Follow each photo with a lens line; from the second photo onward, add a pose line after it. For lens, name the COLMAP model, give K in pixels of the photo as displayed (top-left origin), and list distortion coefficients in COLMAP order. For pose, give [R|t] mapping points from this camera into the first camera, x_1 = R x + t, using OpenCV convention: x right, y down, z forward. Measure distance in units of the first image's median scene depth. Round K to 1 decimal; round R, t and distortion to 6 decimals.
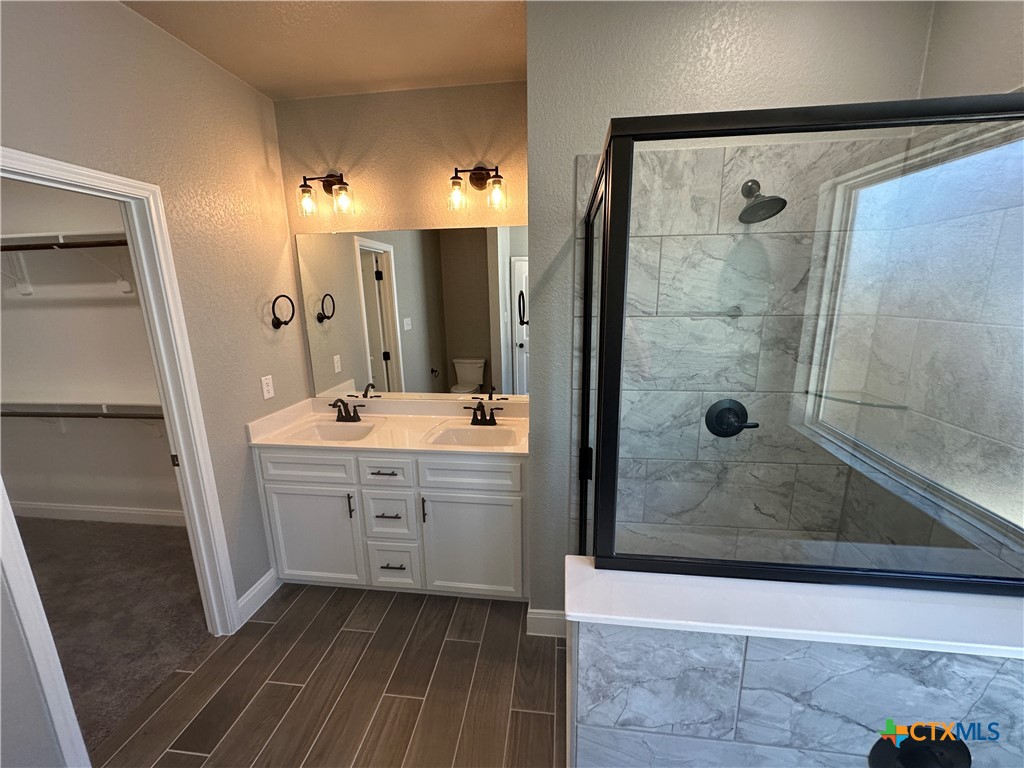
lens RADIAL K [[407.5, 0, 513.1], [0, 407.5, 382.3], [0, 0, 1]] dist [-0.005619, 0.000220]
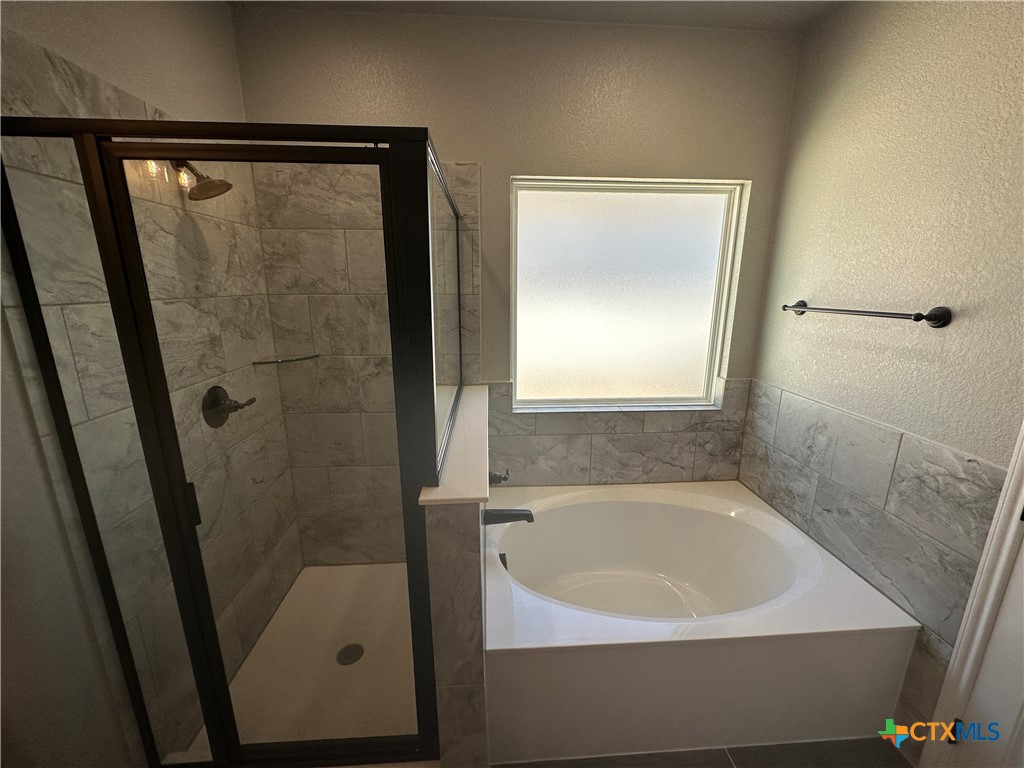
lens RADIAL K [[407.5, 0, 511.4], [0, 407.5, 381.5], [0, 0, 1]] dist [-0.005619, 0.000220]
pose [[-0.184422, -0.215339, 0.958967, -0.520163], [0.213812, 0.943546, 0.252995, -0.062264], [-0.959309, 0.251696, -0.127969, 0.465738]]
